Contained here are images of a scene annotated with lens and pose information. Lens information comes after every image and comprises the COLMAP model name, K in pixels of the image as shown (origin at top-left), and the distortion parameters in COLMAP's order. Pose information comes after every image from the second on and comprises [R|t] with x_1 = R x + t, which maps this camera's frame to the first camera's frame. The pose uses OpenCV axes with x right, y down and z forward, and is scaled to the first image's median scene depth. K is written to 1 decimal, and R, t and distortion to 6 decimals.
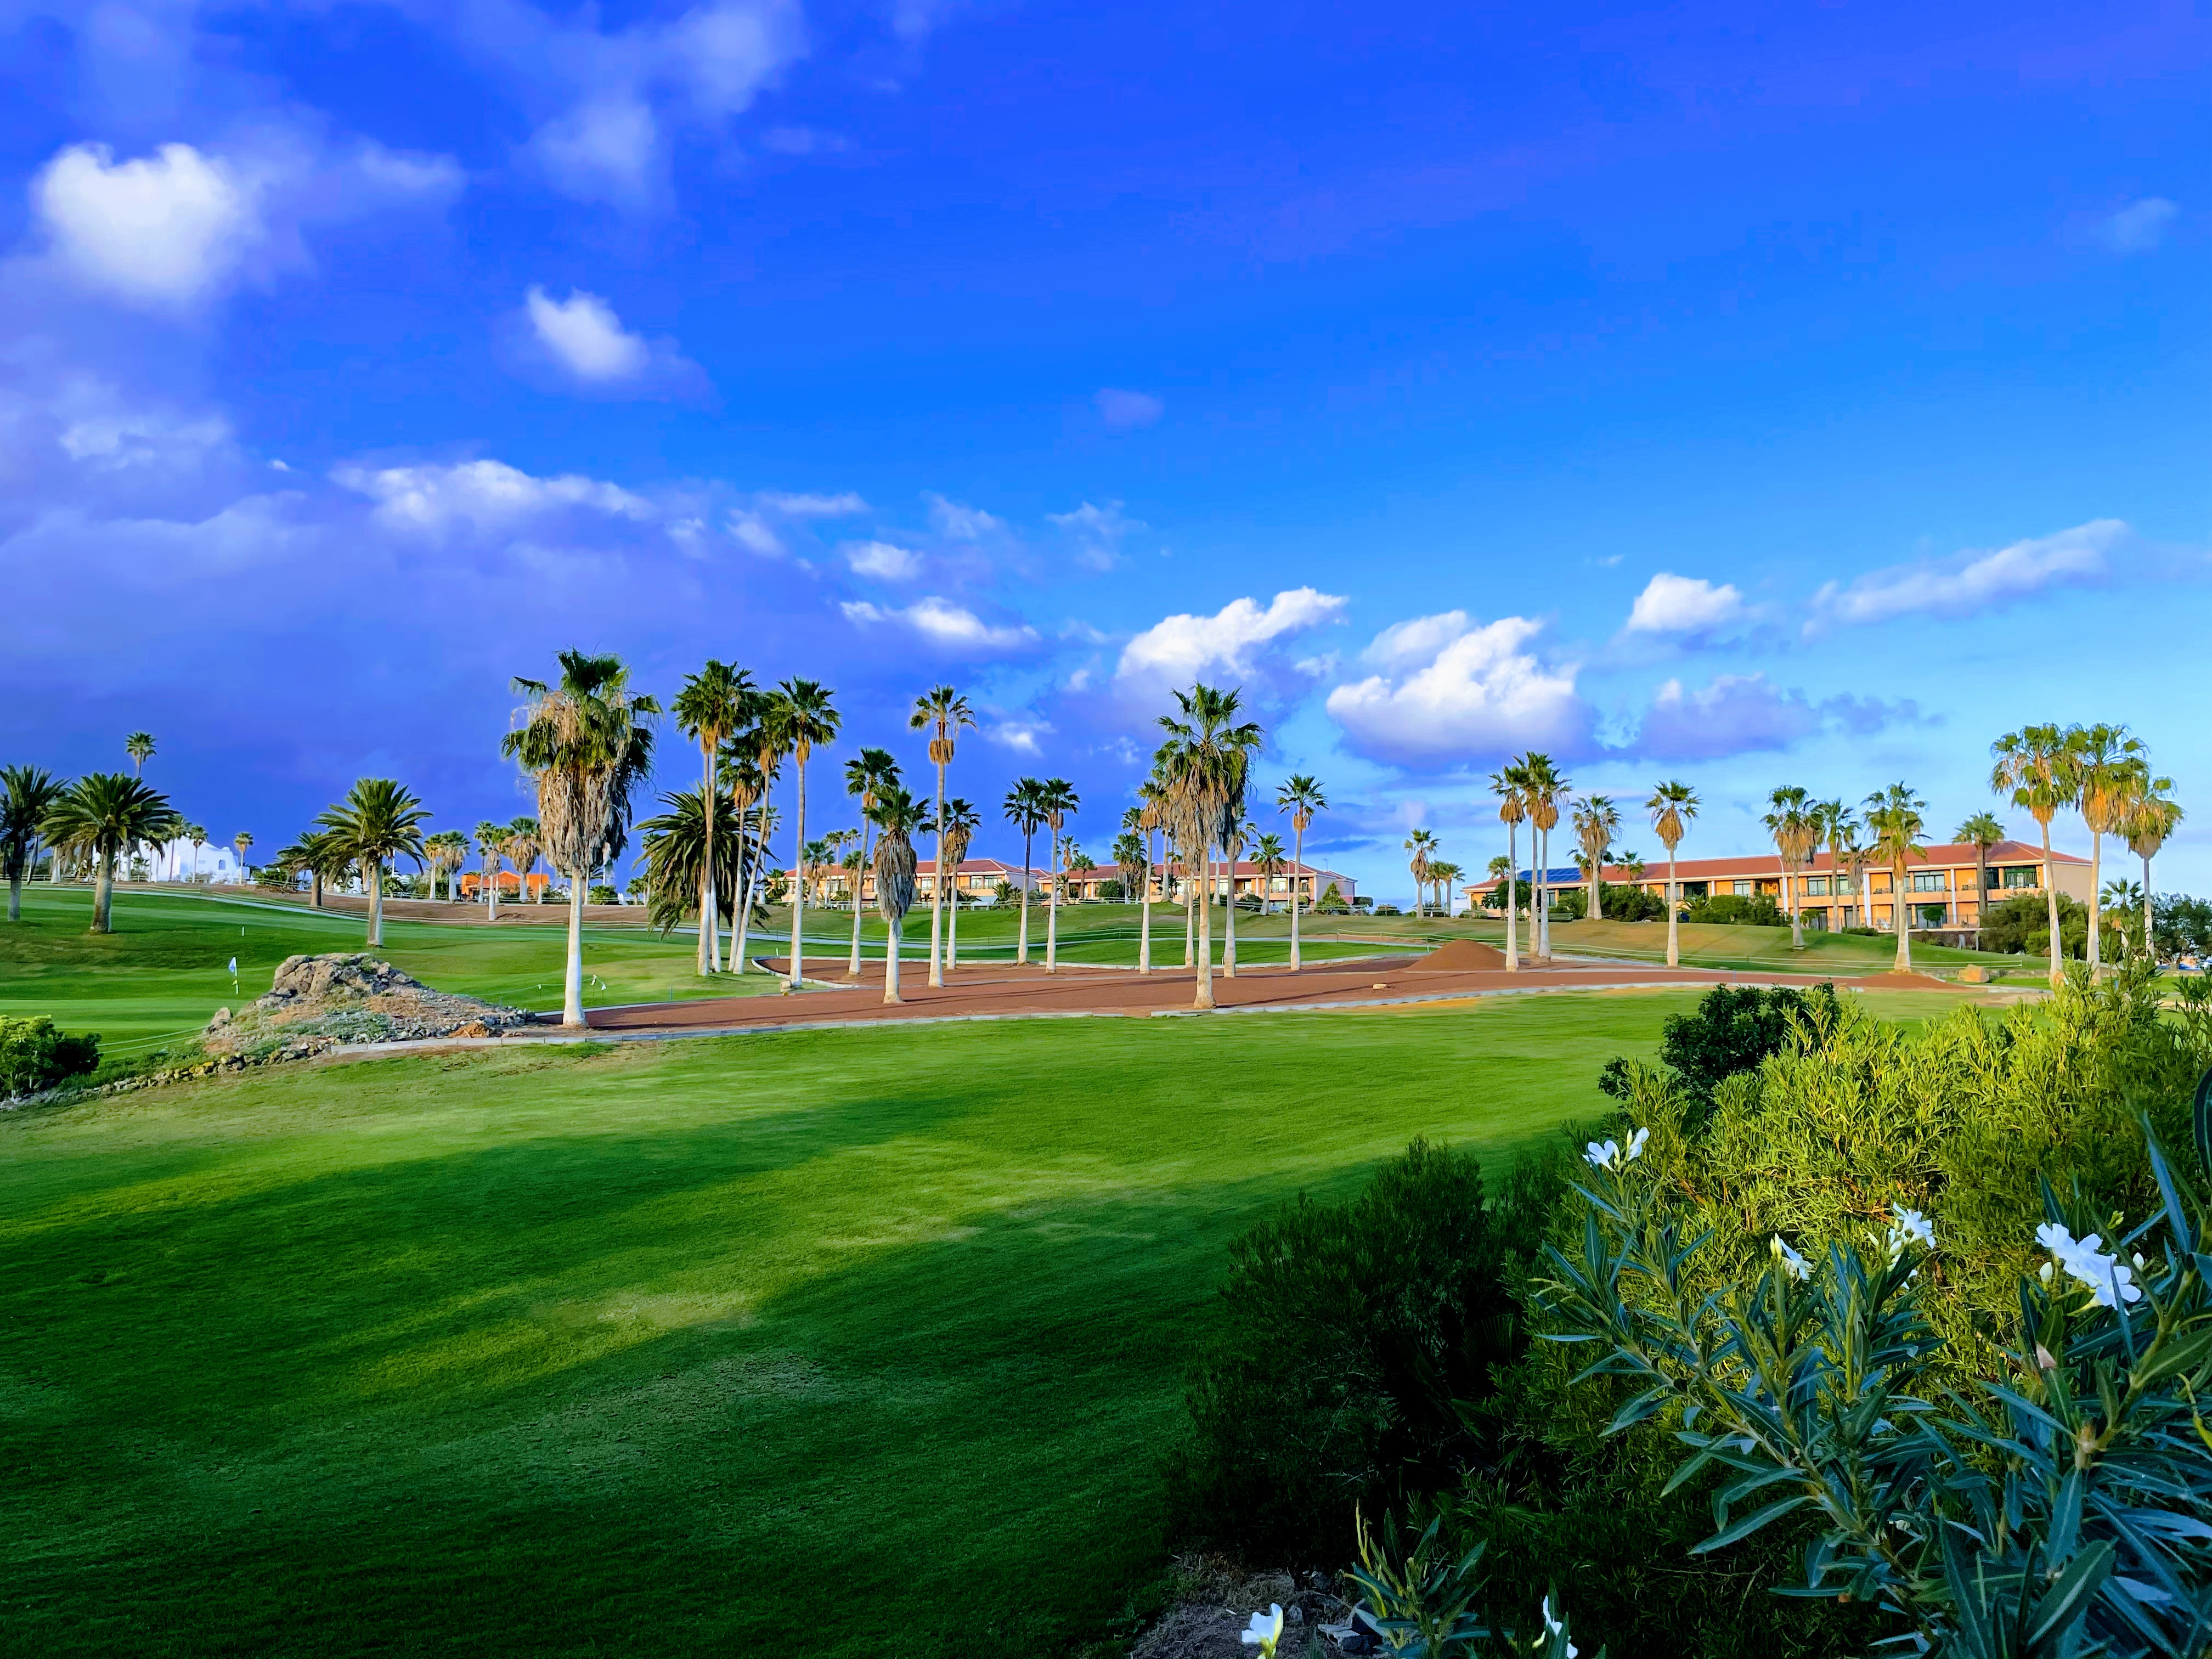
lens RADIAL K [[1707.8, 0, 1106.0], [0, 1707.8, 829.5], [0, 0, 1]] dist [-0.009455, -0.005420]
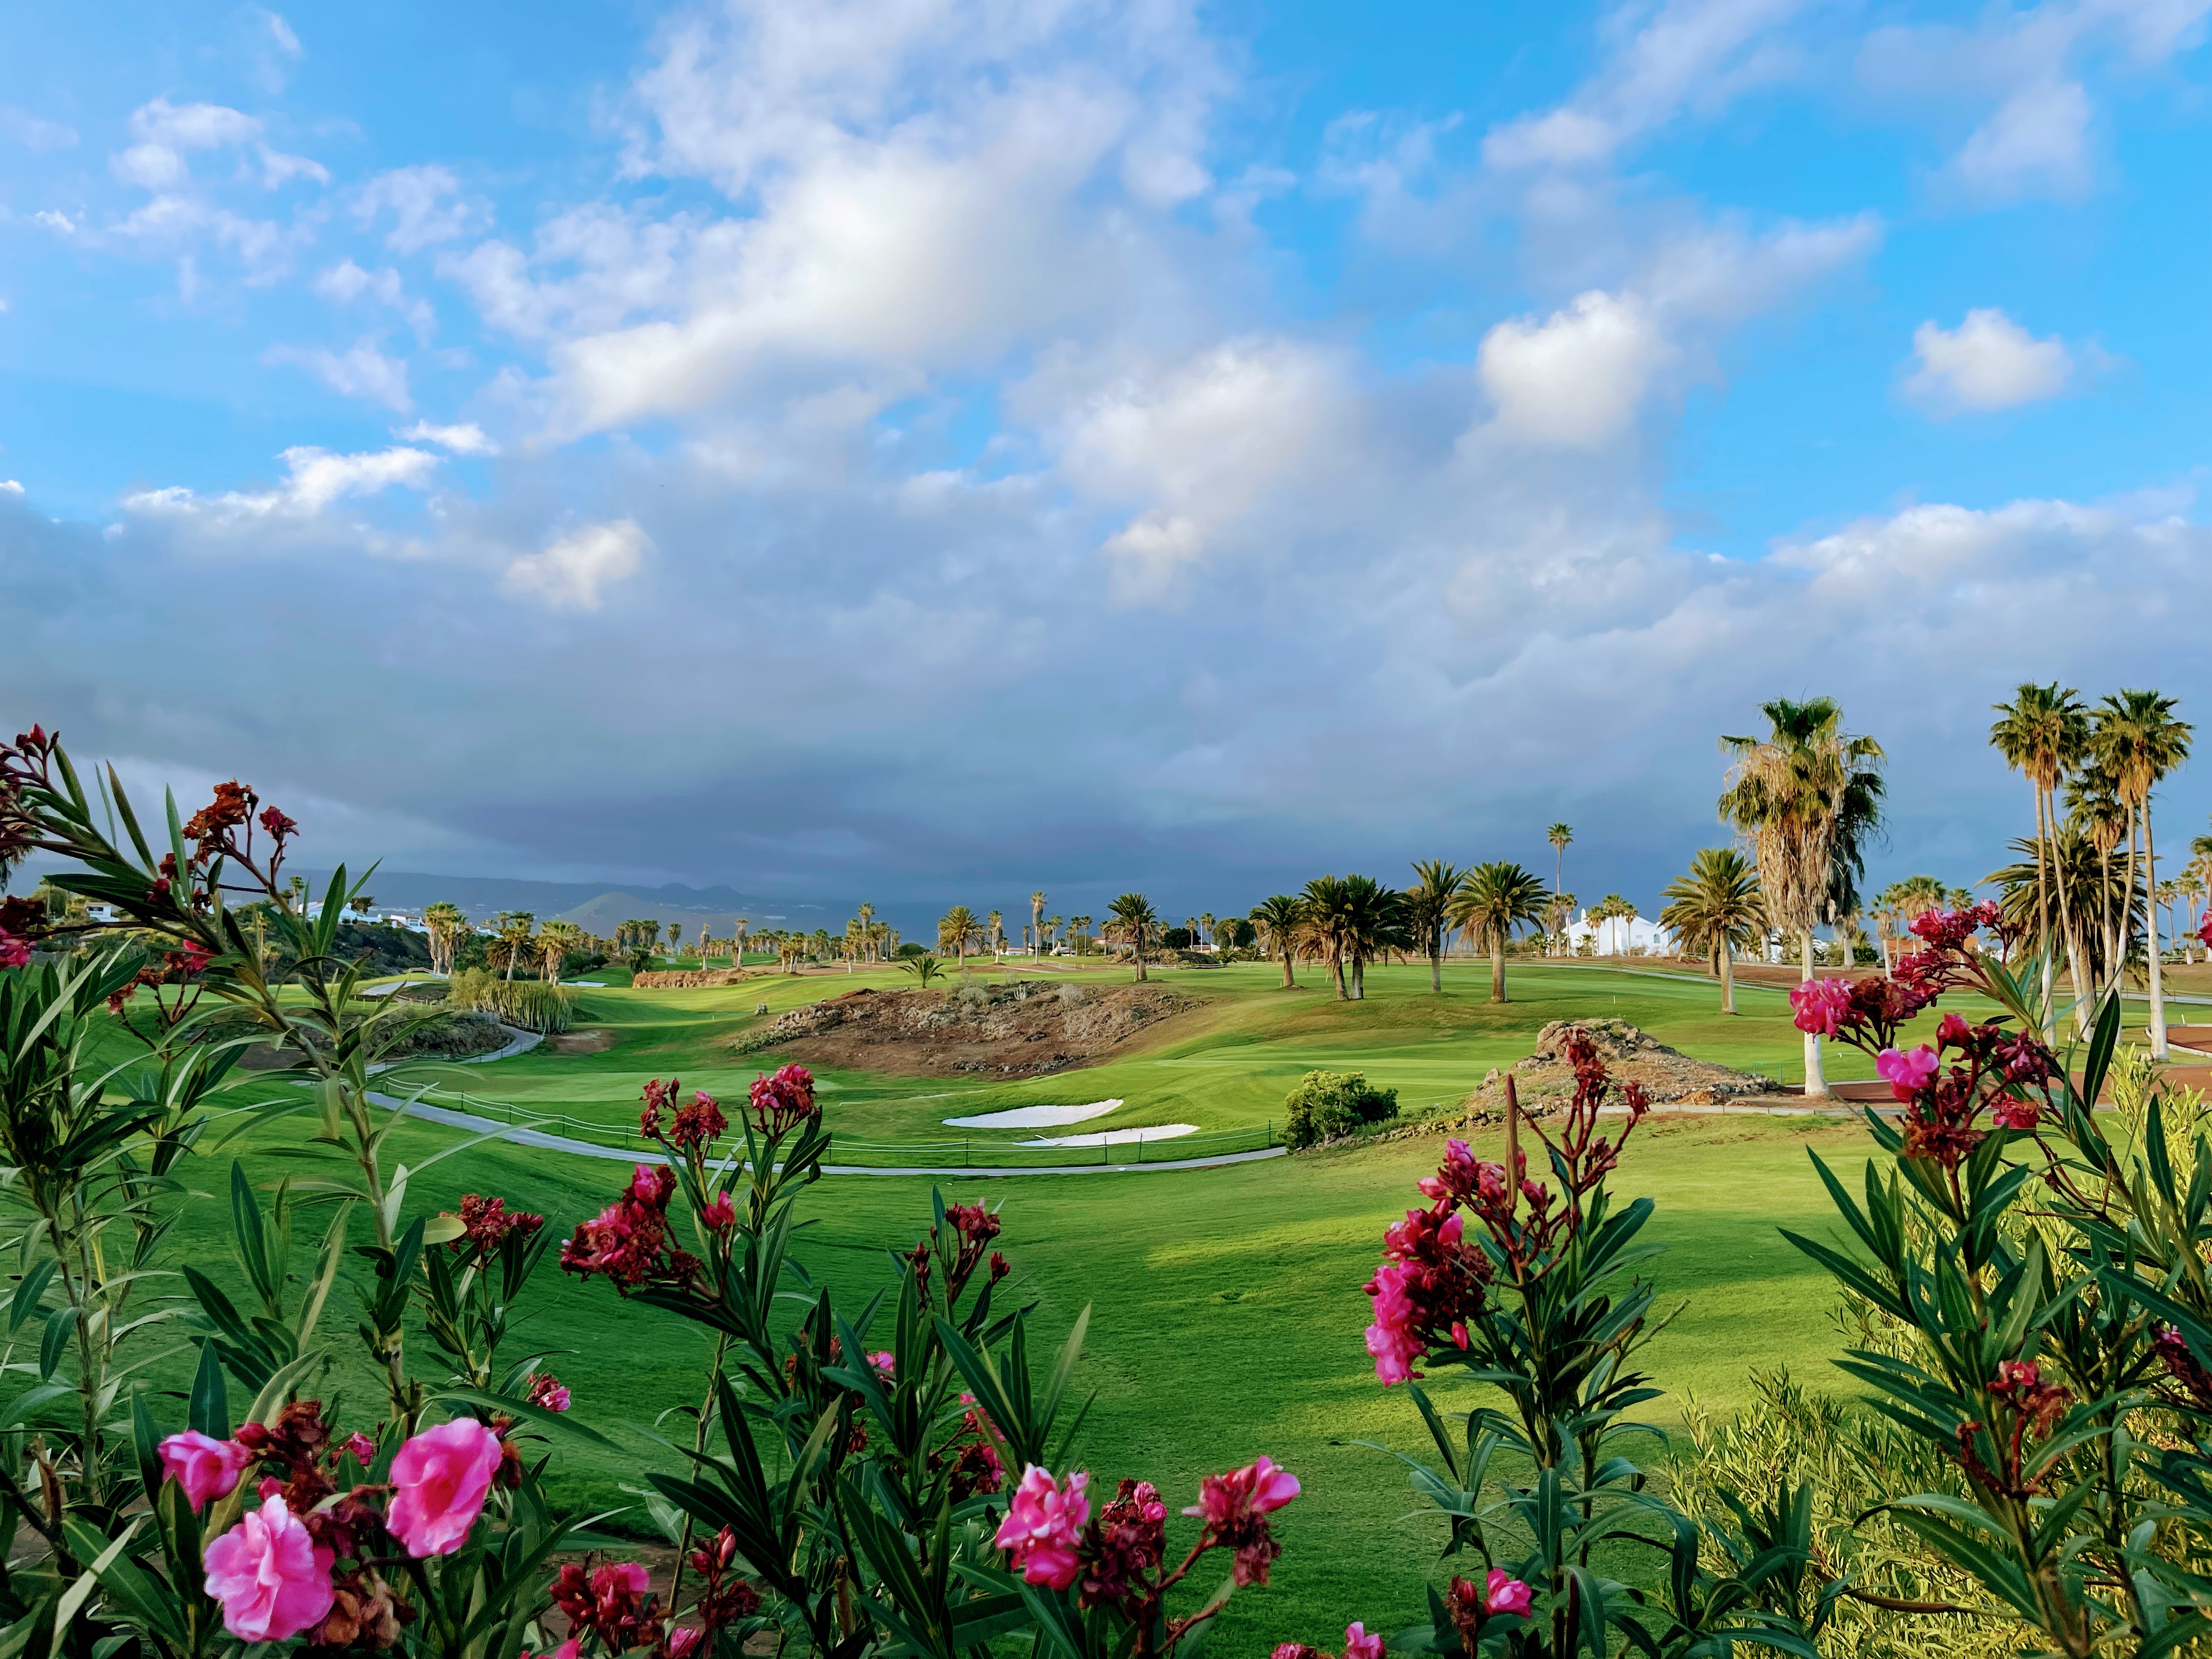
lens RADIAL K [[1676.0, 0, 1106.0], [0, 1676.0, 829.5], [0, 0, 1]] dist [0.080382, -0.003352]
pose [[0.666343, -0.086578, -0.740602, 0.101021], [0.056241, 0.996243, -0.065861, 0.006340], [0.743521, 0.002233, 0.668709, 0.063960]]
